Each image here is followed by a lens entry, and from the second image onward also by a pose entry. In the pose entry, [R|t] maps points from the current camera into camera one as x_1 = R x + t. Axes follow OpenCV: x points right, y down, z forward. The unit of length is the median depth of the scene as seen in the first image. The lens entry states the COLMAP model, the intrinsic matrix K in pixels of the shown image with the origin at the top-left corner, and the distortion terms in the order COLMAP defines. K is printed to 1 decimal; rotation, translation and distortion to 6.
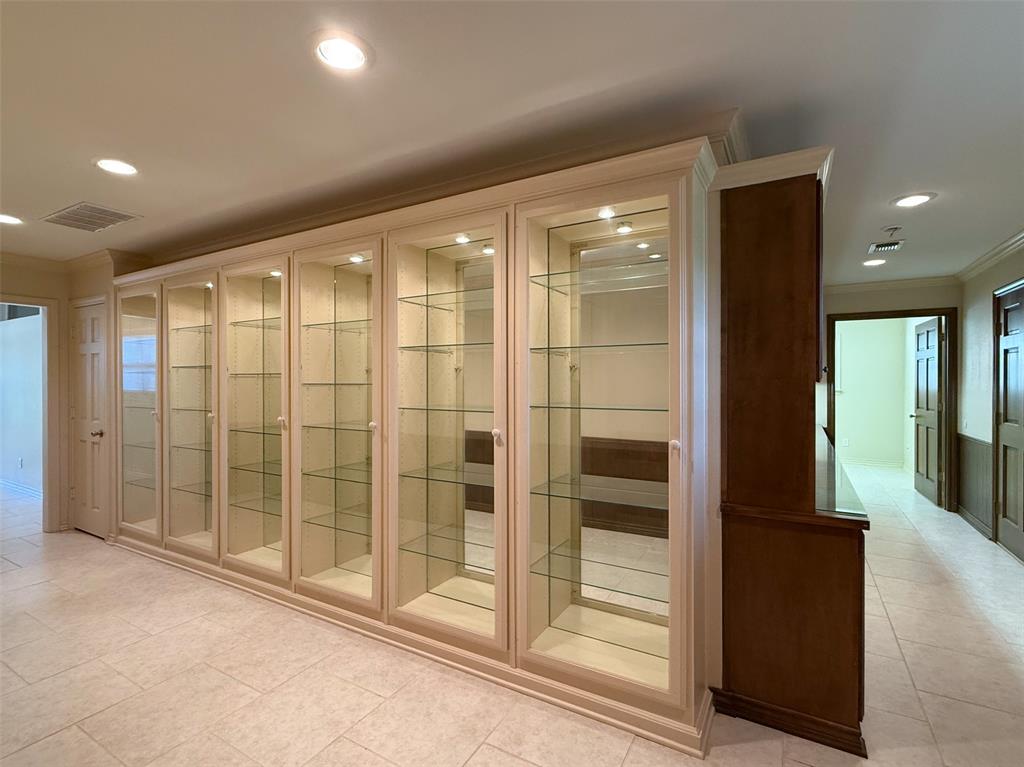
lens RADIAL K [[461.9, 0, 512.0], [0, 461.9, 383.5], [0, 0, 1]] dist [0.000918, 0.000308]
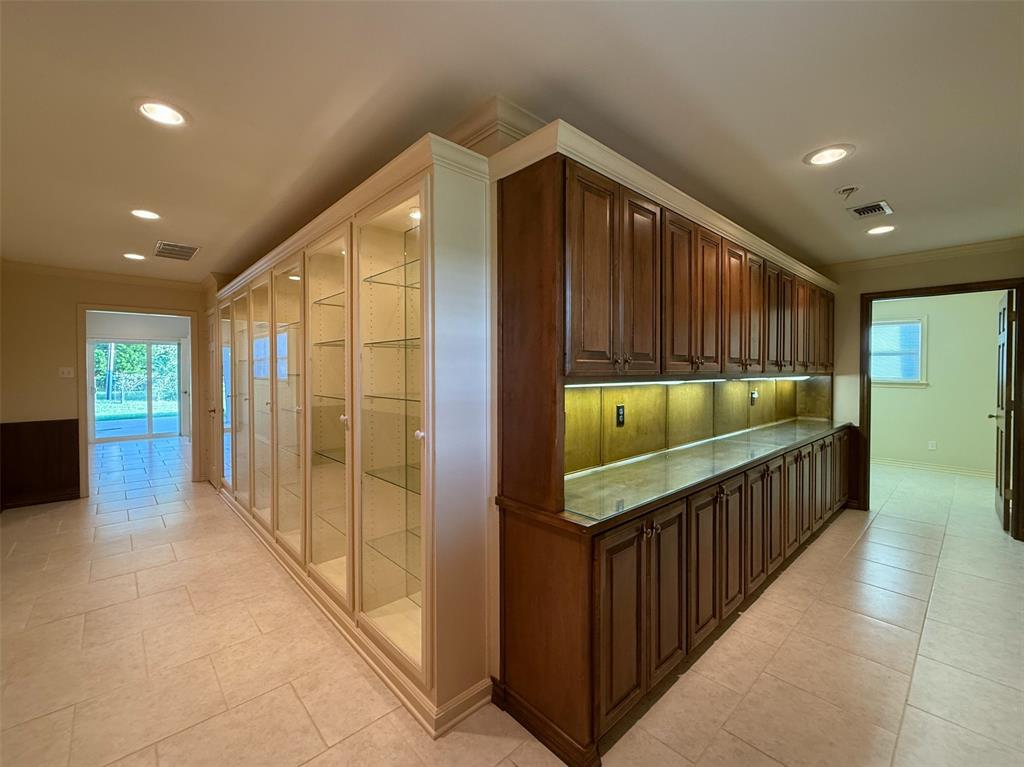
lens RADIAL K [[432.3, 0, 510.9], [0, 432.3, 379.2], [0, 0, 1]] dist [-0.000028, -0.000173]
pose [[0.958703, 0.005310, -0.284358, 0.582775], [-0.000982, 0.999882, 0.015360, -0.005940], [0.284406, -0.014446, 0.958595, 0.090133]]
